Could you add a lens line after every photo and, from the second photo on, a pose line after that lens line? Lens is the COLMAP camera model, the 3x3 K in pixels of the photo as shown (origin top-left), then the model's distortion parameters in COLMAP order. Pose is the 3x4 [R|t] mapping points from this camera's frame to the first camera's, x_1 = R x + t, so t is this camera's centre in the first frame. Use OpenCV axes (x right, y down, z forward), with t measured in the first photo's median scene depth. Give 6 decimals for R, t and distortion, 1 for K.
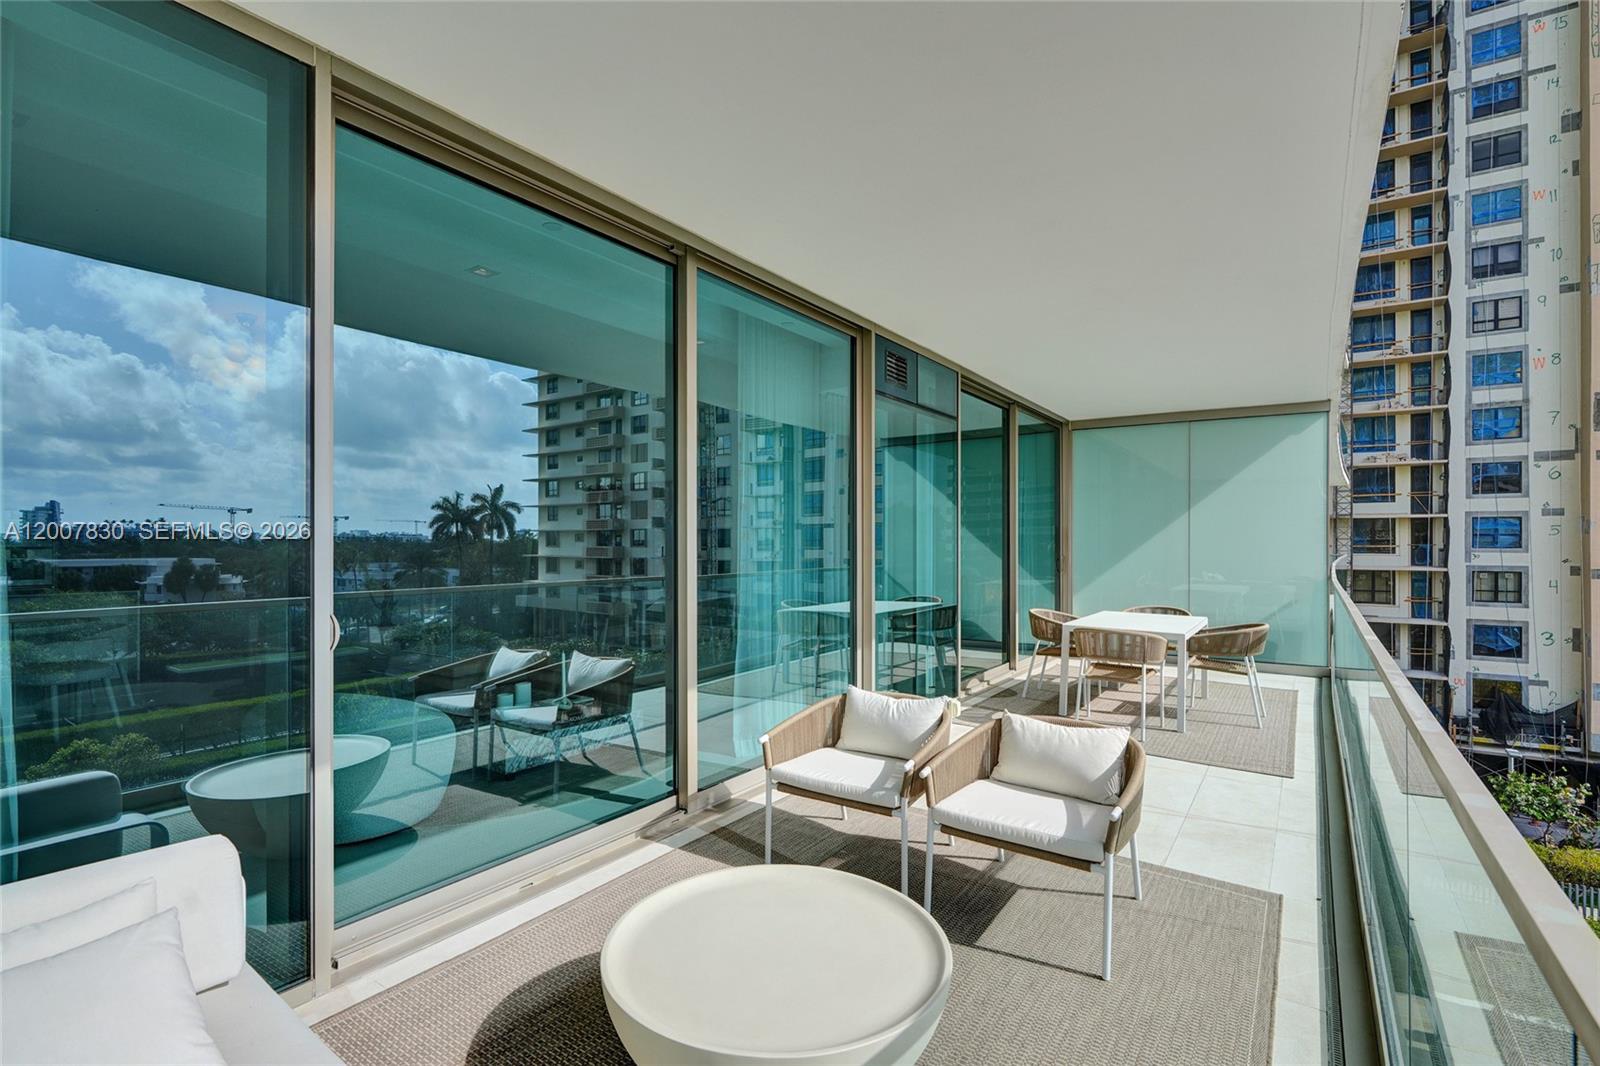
lens RADIAL K [[756.2, 0, 803.7], [0, 756.2, 537.8], [0, 0, 1]] dist [0.001357, 0.000436]
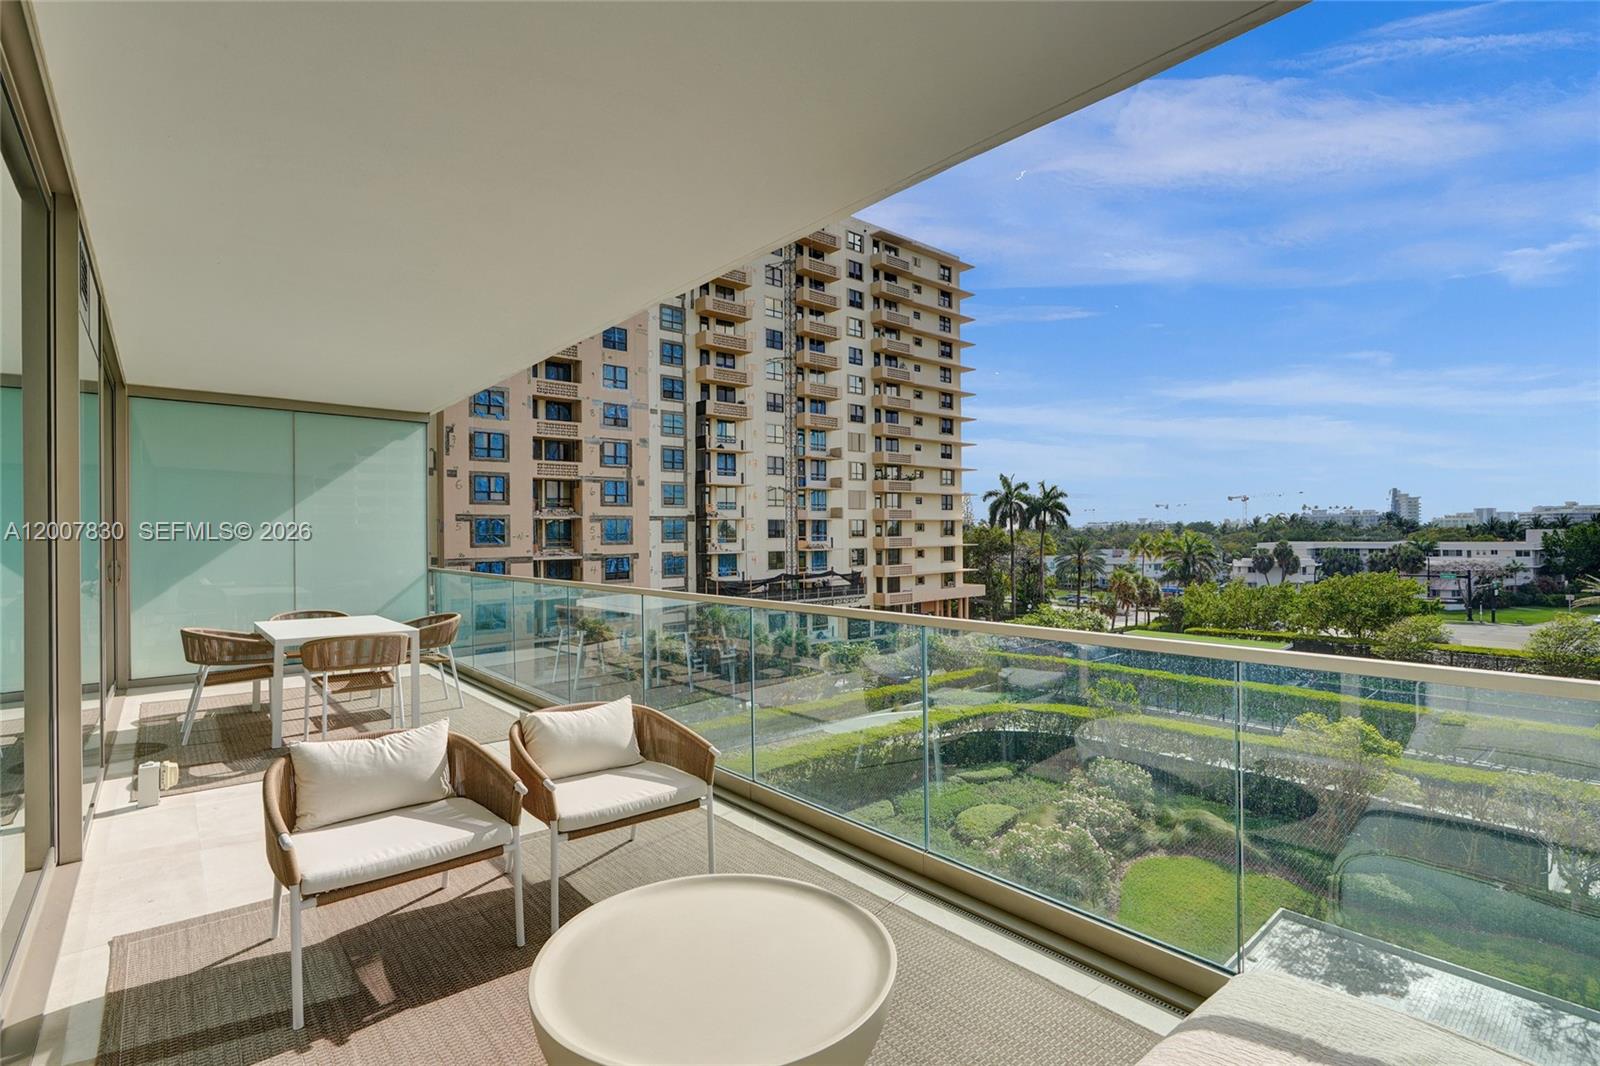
lens RADIAL K [[744.7, 0, 802.4], [0, 744.7, 534.8], [0, 0, 1]] dist [-0.001993, -0.000358]
pose [[0.267200, -0.006000, 0.963622, -0.594875], [0.008933, 0.999953, 0.003749, 0.000354], [-0.963600, 0.007606, 0.267241, 0.424168]]
